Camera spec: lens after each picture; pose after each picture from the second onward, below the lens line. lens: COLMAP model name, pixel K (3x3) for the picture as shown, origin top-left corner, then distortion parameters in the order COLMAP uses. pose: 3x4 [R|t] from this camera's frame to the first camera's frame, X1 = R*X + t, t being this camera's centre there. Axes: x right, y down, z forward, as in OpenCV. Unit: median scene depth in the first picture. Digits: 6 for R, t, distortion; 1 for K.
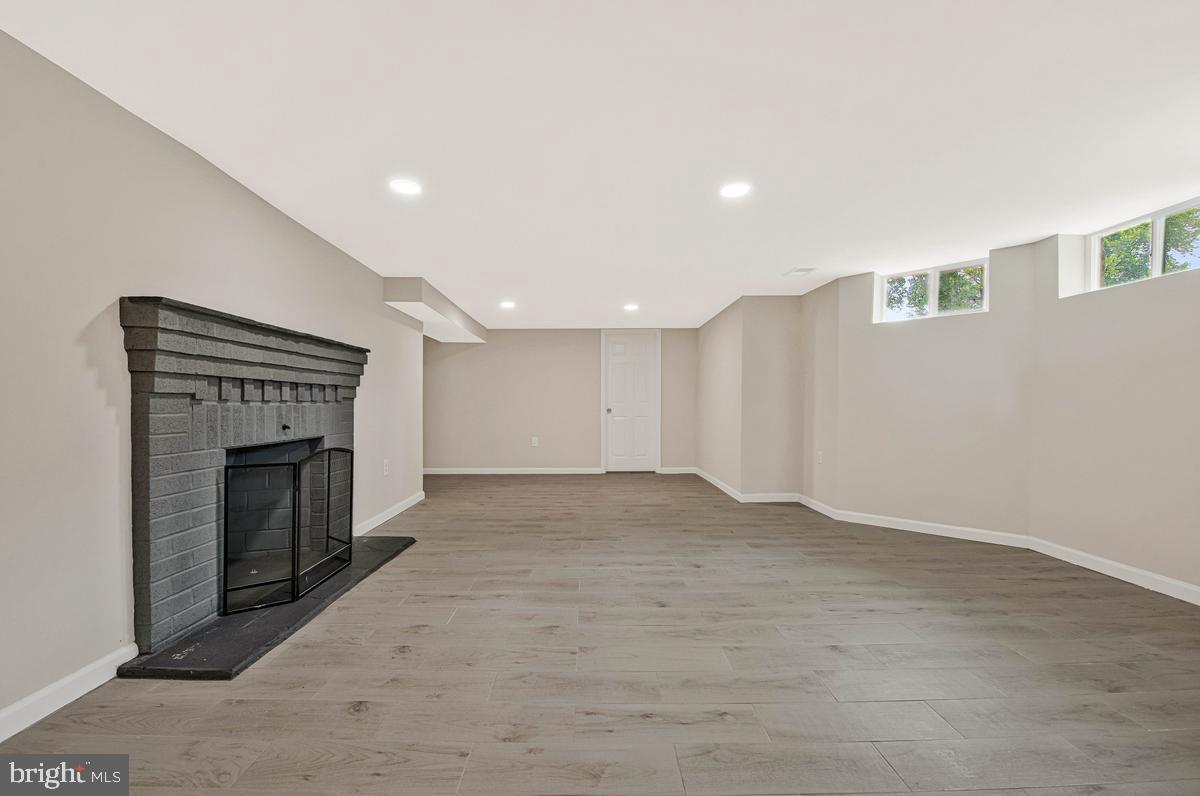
lens RADIAL K [[492.4, 0, 601.2], [0, 492.4, 401.5], [0, 0, 1]] dist [-0.005557, -0.000571]
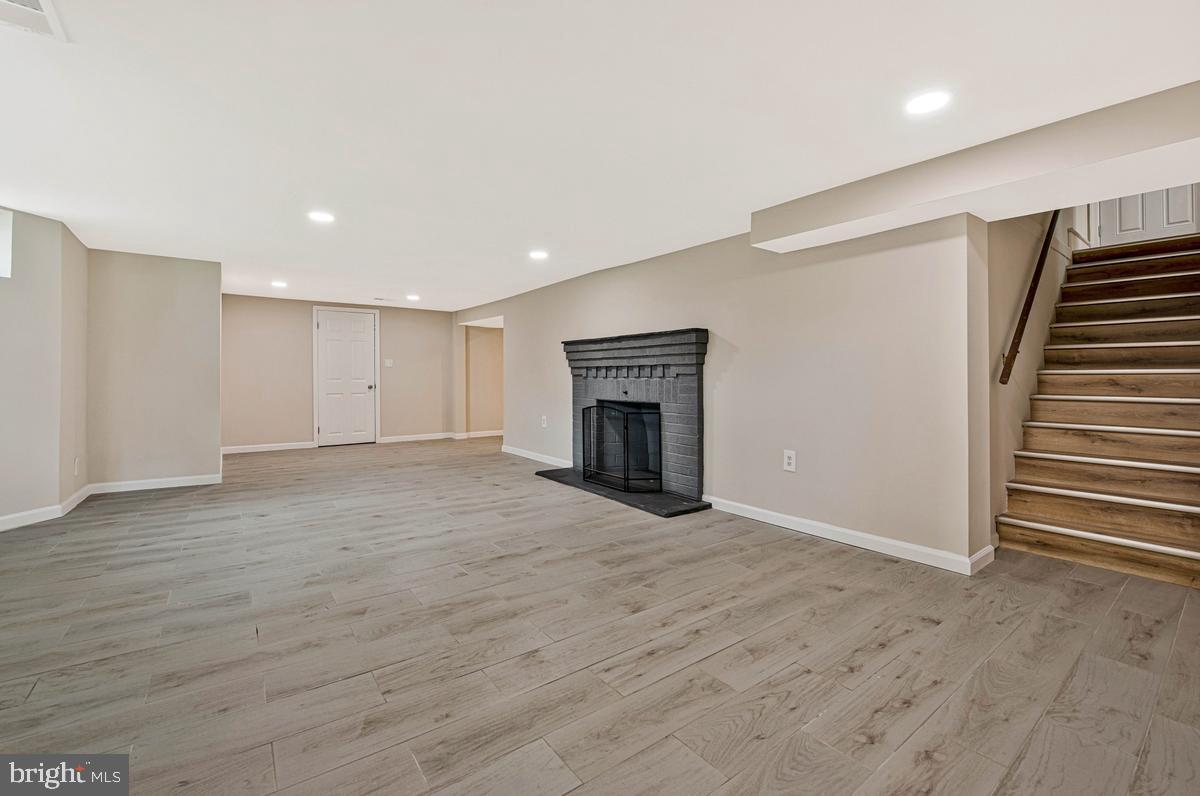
lens RADIAL K [[492.4, 0, 626.9], [0, 492.4, 381.3], [0, 0, 1]] dist [-0.005557, -0.000571]
pose [[-0.779864, -0.001898, -0.625946, 0.360801], [-0.000925, 0.999998, -0.001879, 0.014144], [0.625948, -0.000886, -0.779864, 2.053034]]
